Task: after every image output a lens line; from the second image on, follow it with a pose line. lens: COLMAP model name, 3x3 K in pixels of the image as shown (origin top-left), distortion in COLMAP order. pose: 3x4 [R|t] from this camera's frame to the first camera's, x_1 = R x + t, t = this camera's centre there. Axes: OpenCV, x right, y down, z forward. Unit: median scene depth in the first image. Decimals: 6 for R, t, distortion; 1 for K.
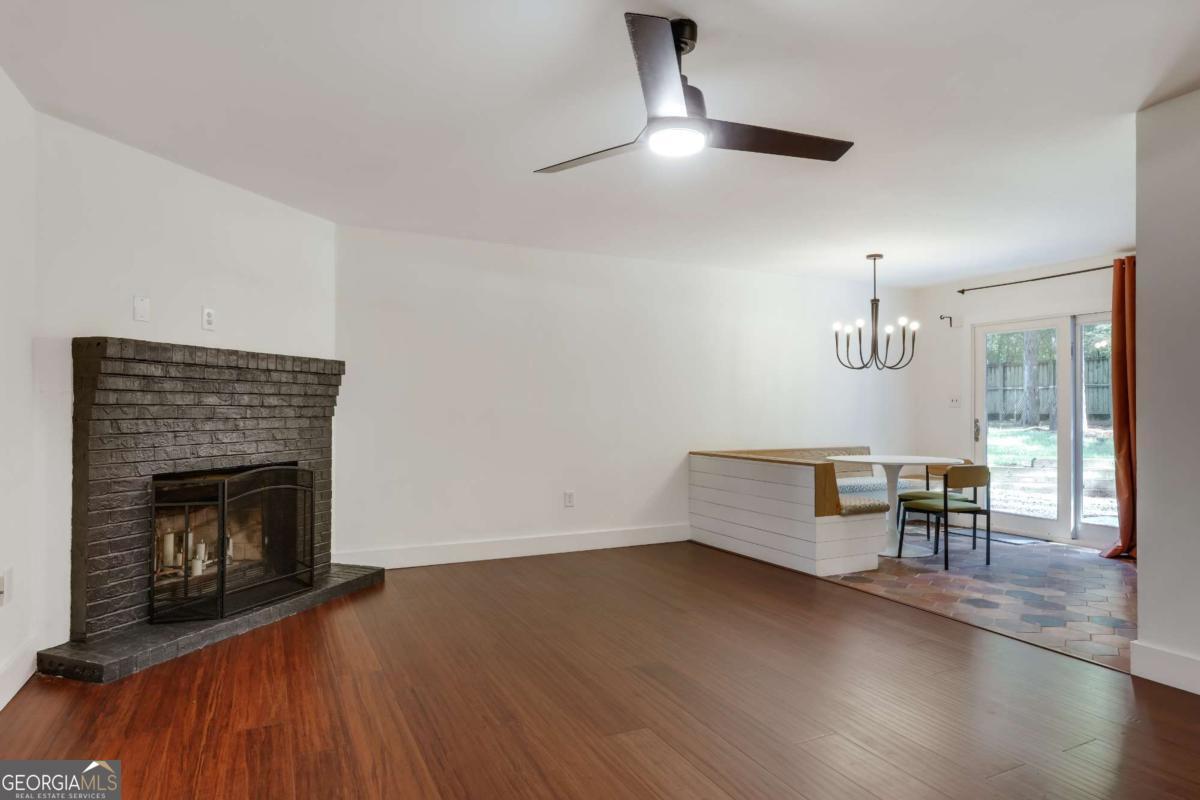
lens RADIAL K [[683.1, 0, 601.3], [0, 683.1, 408.3], [0, 0, 1]] dist [-0.000229, -0.000151]
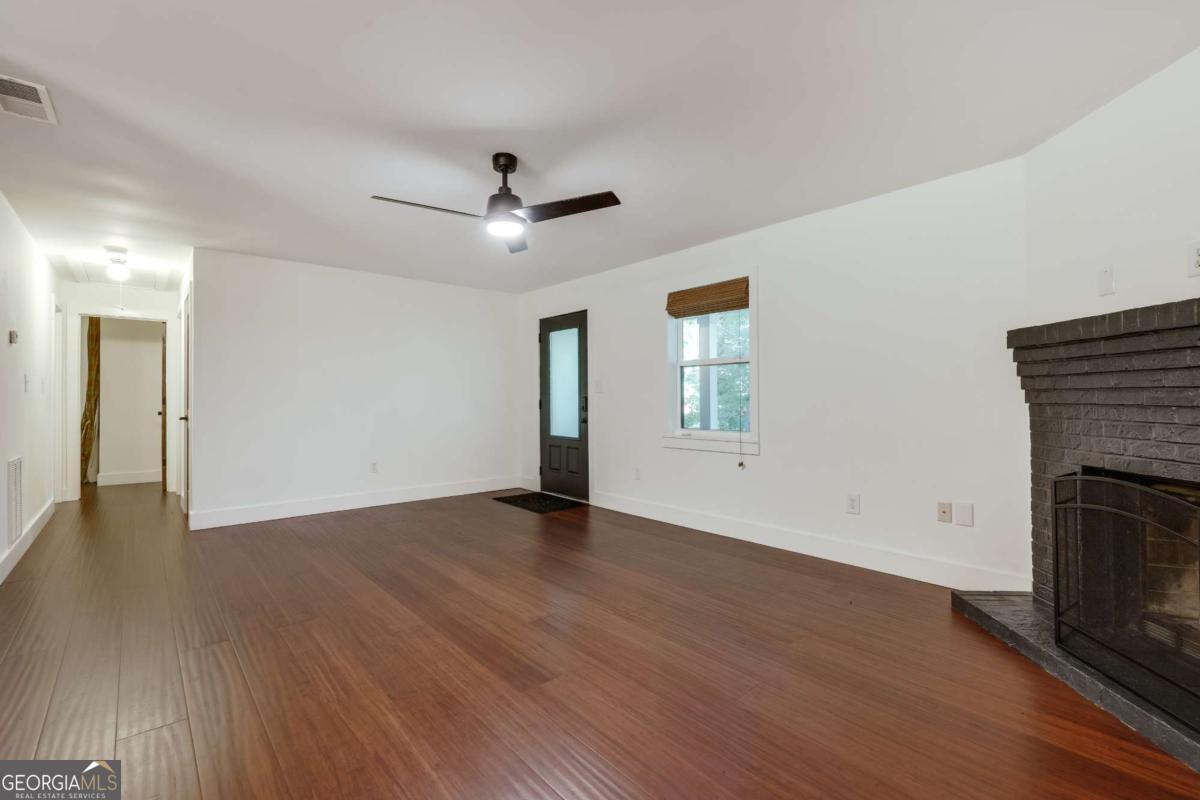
lens RADIAL K [[534.0, 0, 604.5], [0, 534.0, 388.0], [0, 0, 1]] dist [0.010936, 0.000127]
pose [[-0.961923, -0.001833, -0.273315, 0.123968], [0.004253, 0.999756, -0.021671, 0.005320], [0.273289, -0.022008, -0.961680, 1.195973]]
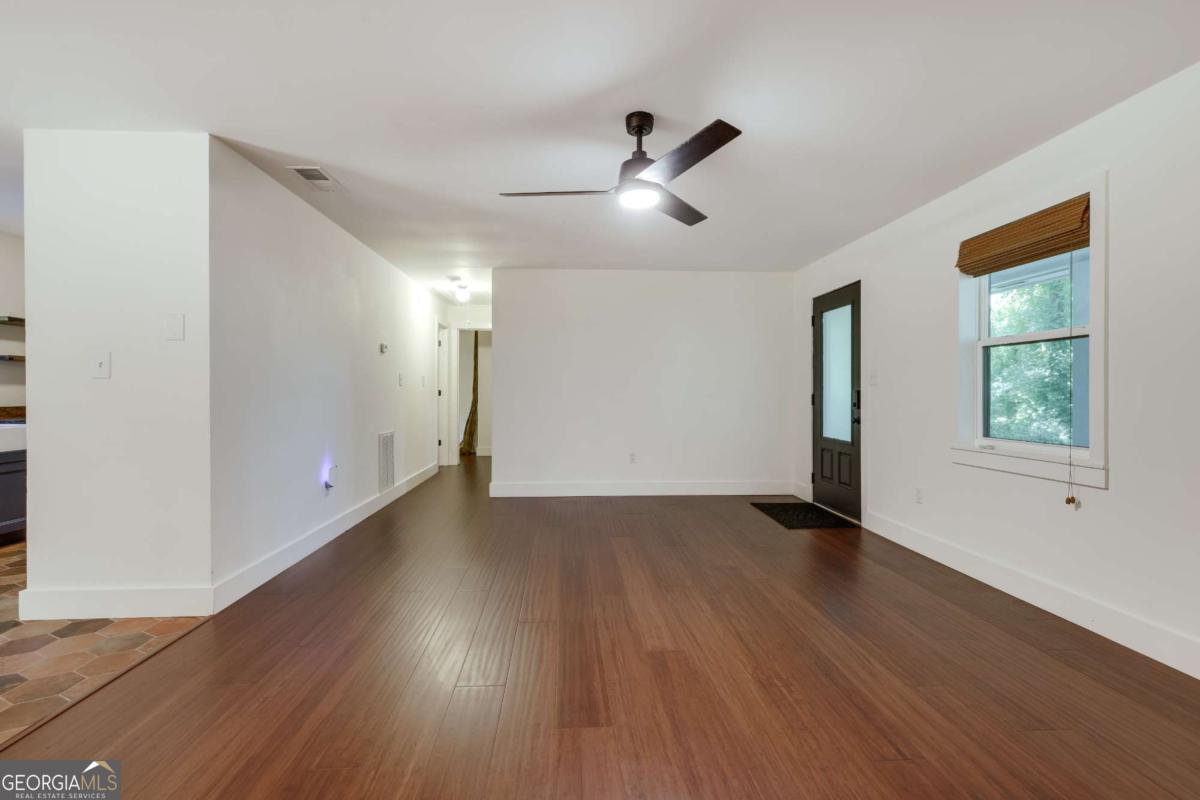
lens RADIAL K [[546.5, 0, 598.8], [0, 546.5, 393.7], [0, 0, 1]] dist [-0.000032, 0.000077]
pose [[-0.928129, -0.001979, 0.372255, -0.121070], [-0.001994, 0.999998, 0.000344, 0.004659], [-0.372255, -0.000423, -0.928131, 1.095100]]
